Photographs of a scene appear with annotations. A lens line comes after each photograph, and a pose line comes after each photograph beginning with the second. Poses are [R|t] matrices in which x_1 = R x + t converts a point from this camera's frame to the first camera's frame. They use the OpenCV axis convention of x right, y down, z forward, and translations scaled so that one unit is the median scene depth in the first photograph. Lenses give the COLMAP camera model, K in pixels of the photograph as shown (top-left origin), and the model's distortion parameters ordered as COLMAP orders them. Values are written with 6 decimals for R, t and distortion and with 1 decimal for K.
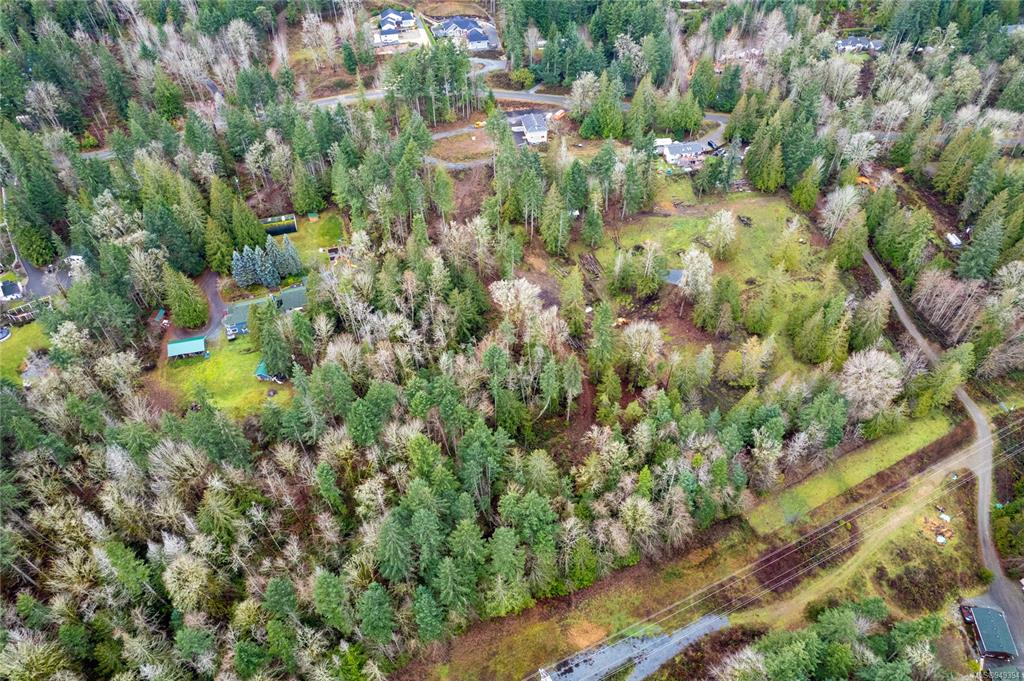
lens RADIAL K [[657.4, 0, 516.5], [0, 657.4, 338.9], [0, 0, 1]] dist [-0.076441, 0.066430]
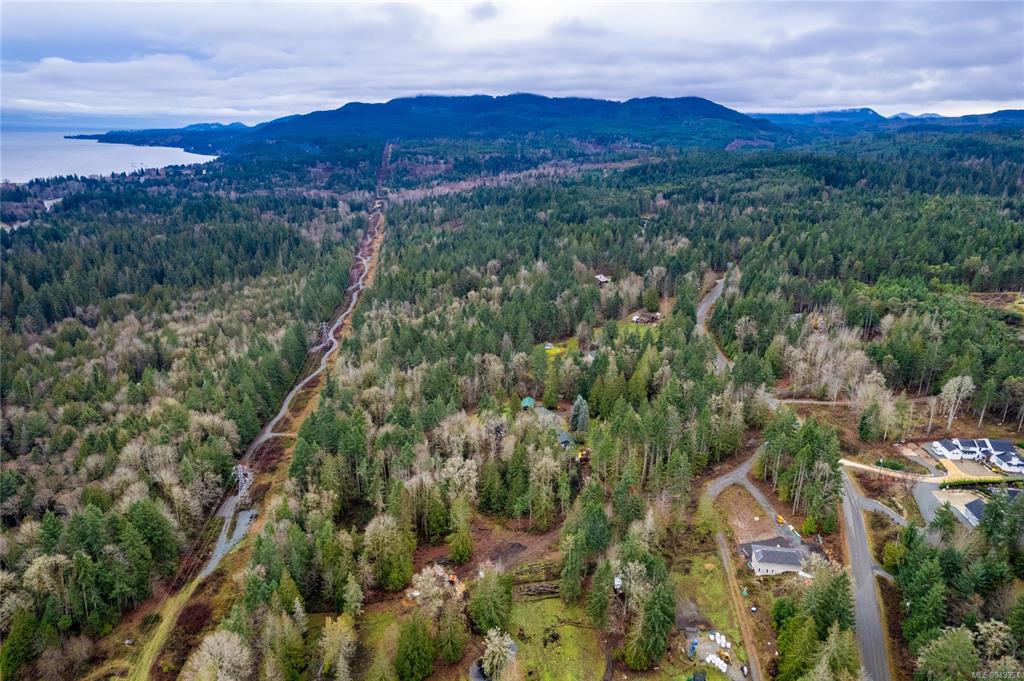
lens RADIAL K [[657.4, 0, 511.5], [0, 657.4, 333.7], [0, 0, 1]] dist [-0.076441, 0.066430]
pose [[-0.346761, 0.282628, -0.894359, 0.883354], [-0.669248, 0.593517, 0.447039, -0.741714], [0.657163, 0.753564, -0.016660, 0.753375]]
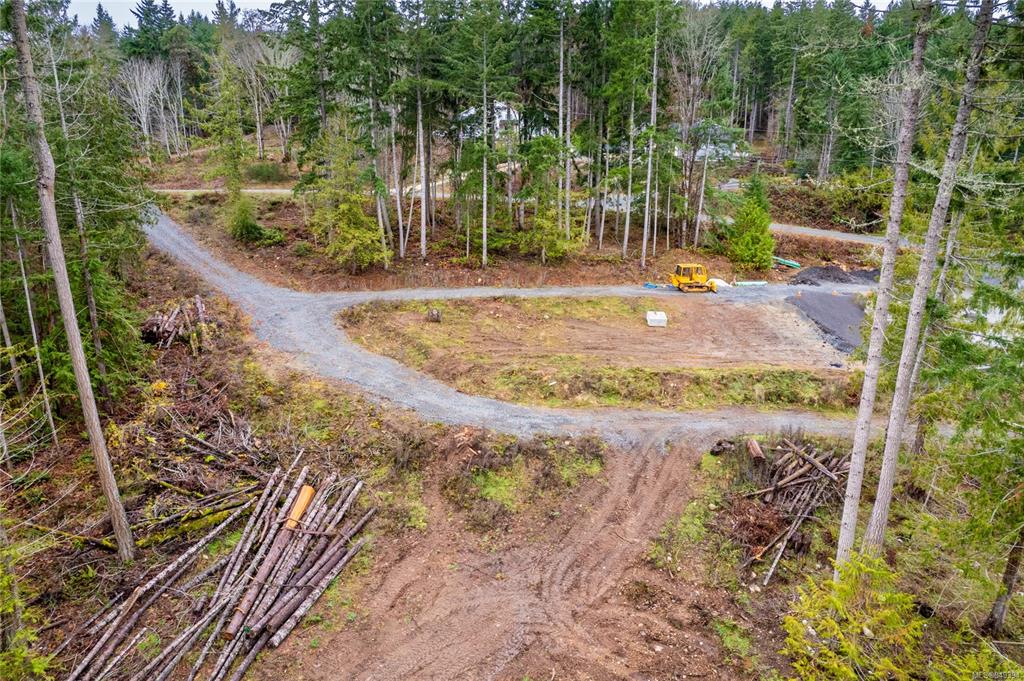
lens RADIAL K [[657.4, 0, 510.6], [0, 657.4, 343.1], [0, 0, 1]] dist [-0.076441, 0.066430]
pose [[0.946341, 0.094342, -0.309093, -0.056092], [-0.237890, 0.850735, -0.468678, -0.247484], [0.218740, 0.517059, 0.827528, 1.016569]]
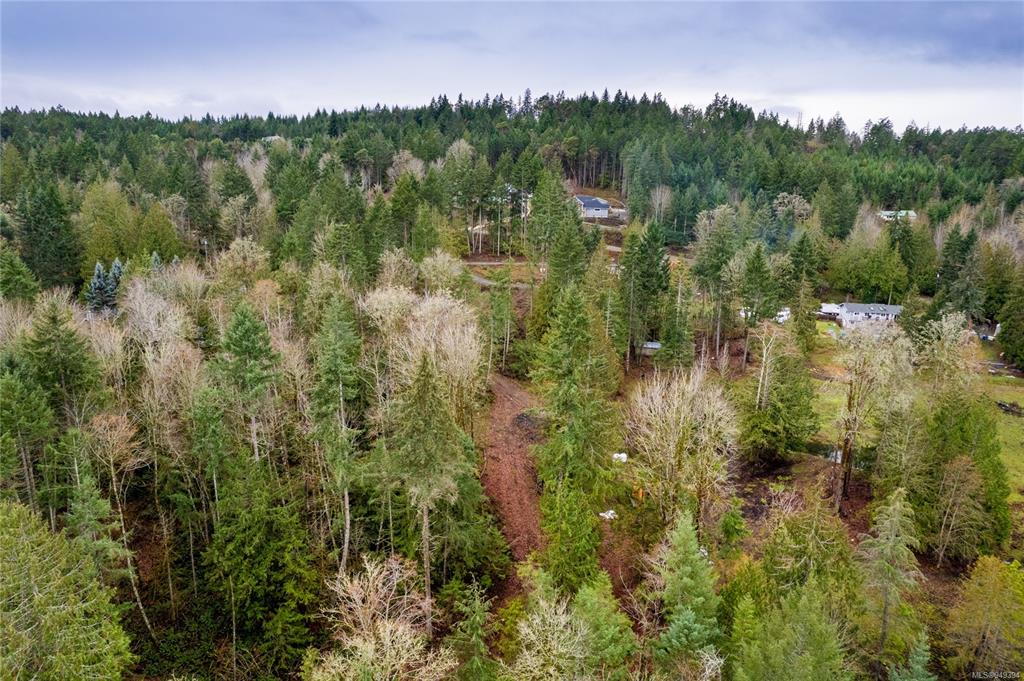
lens RADIAL K [[657.4, 0, 516.9], [0, 657.4, 341.0], [0, 0, 1]] dist [-0.076441, 0.066430]
pose [[0.936224, 0.108065, -0.334374, 0.183903], [-0.268892, 0.832909, -0.483694, 0.125815], [0.226232, 0.542757, 0.808848, 0.562723]]
